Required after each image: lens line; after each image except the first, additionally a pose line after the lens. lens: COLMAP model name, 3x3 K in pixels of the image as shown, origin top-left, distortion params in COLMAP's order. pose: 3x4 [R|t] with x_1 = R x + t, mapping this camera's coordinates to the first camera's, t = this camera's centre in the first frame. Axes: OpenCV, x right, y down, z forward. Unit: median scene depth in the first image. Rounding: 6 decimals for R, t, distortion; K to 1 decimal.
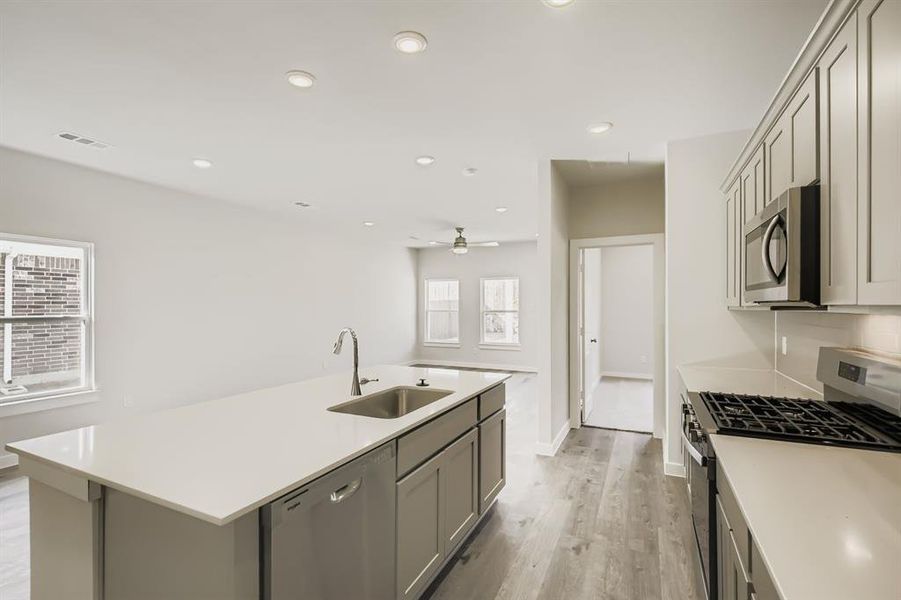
lens RADIAL K [[414.4, 0, 449.4], [0, 414.4, 304.6], [0, 0, 1]] dist [0.000020, -0.000163]
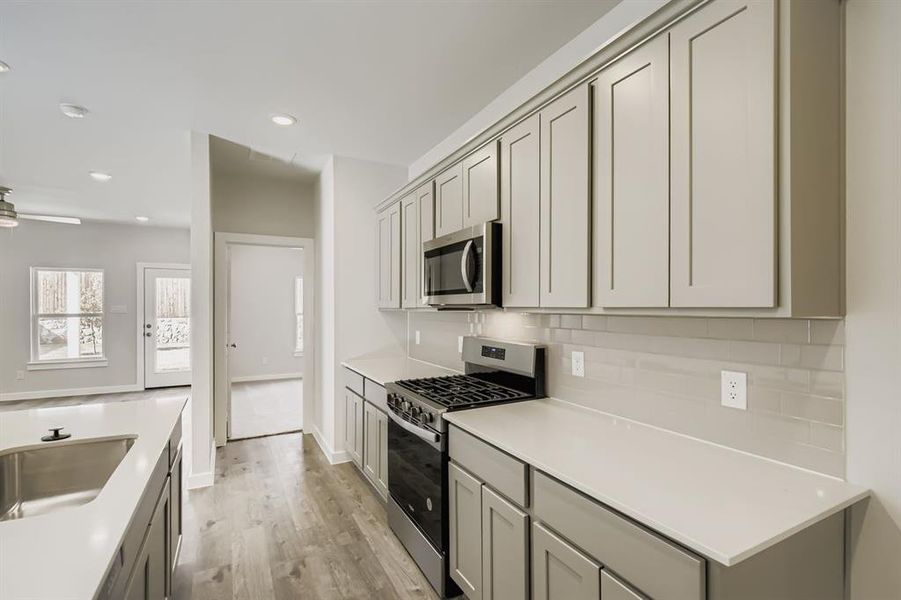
lens RADIAL K [[408.5, 0, 450.3], [0, 408.5, 307.1], [0, 0, 1]] dist [0.001656, 0.000193]
pose [[0.598754, -0.001711, 0.800931, -0.151044], [-0.000947, 0.999996, 0.002845, -0.001220], [-0.800932, -0.002462, 0.598750, 0.130278]]
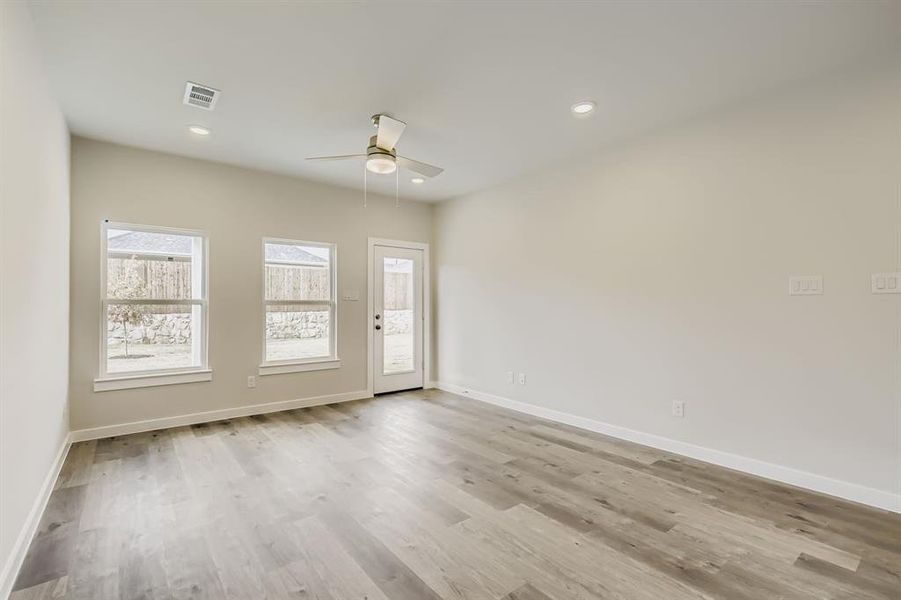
lens RADIAL K [[408.5, 0, 450.3], [0, 408.5, 307.1], [0, 0, 1]] dist [0.001656, 0.000193]
pose [[0.434178, -0.003333, 0.900821, -0.881700], [-0.003562, 0.999979, 0.005417, 0.059525], [-0.900820, -0.005561, 0.434157, 1.834735]]
